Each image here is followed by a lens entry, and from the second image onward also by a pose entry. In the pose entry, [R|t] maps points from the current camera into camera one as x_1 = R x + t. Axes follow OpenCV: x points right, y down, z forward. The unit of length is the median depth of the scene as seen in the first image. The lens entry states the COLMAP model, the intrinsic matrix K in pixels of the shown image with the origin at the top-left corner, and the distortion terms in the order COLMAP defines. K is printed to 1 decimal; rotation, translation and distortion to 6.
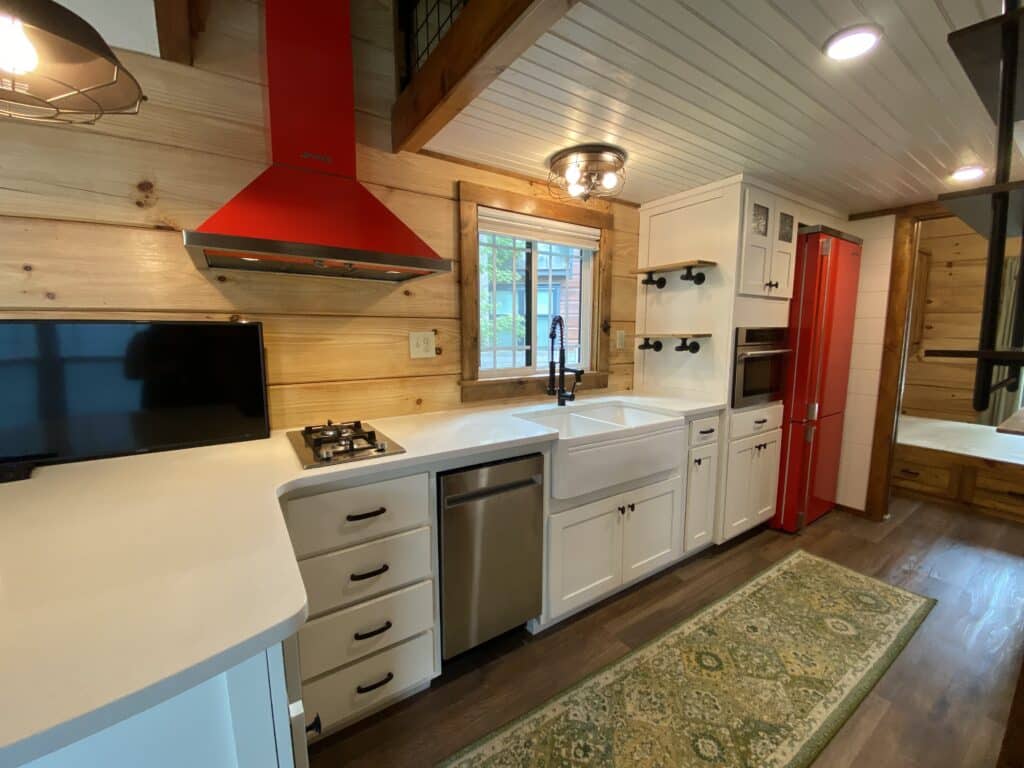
lens RADIAL K [[415.8, 0, 512.7], [0, 415.8, 383.0], [0, 0, 1]] dist [-0.028648, -0.004831]
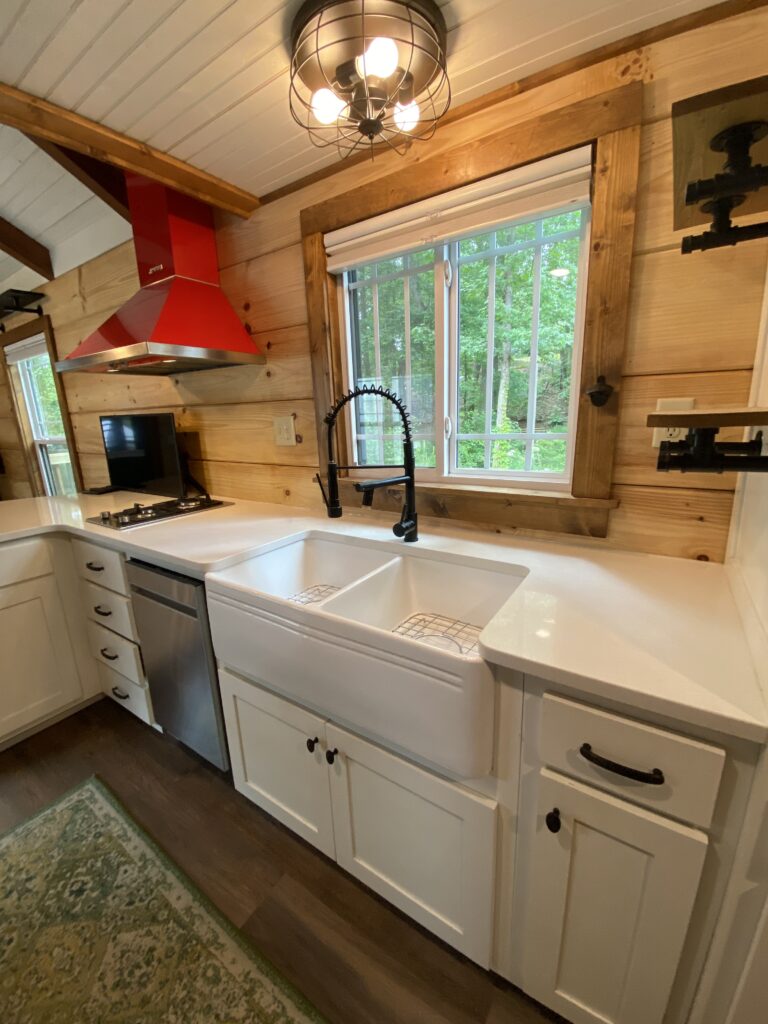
lens RADIAL K [[415.8, 0, 387.3], [0, 415.8, 512.7], [0, 0, 1]] dist [-0.028648, -0.004831]
pose [[0.387031, 0.200092, -0.900095, 0.898643], [-0.080662, 0.979776, 0.183121, -0.127658], [0.918532, 0.001730, 0.395343, 1.072462]]
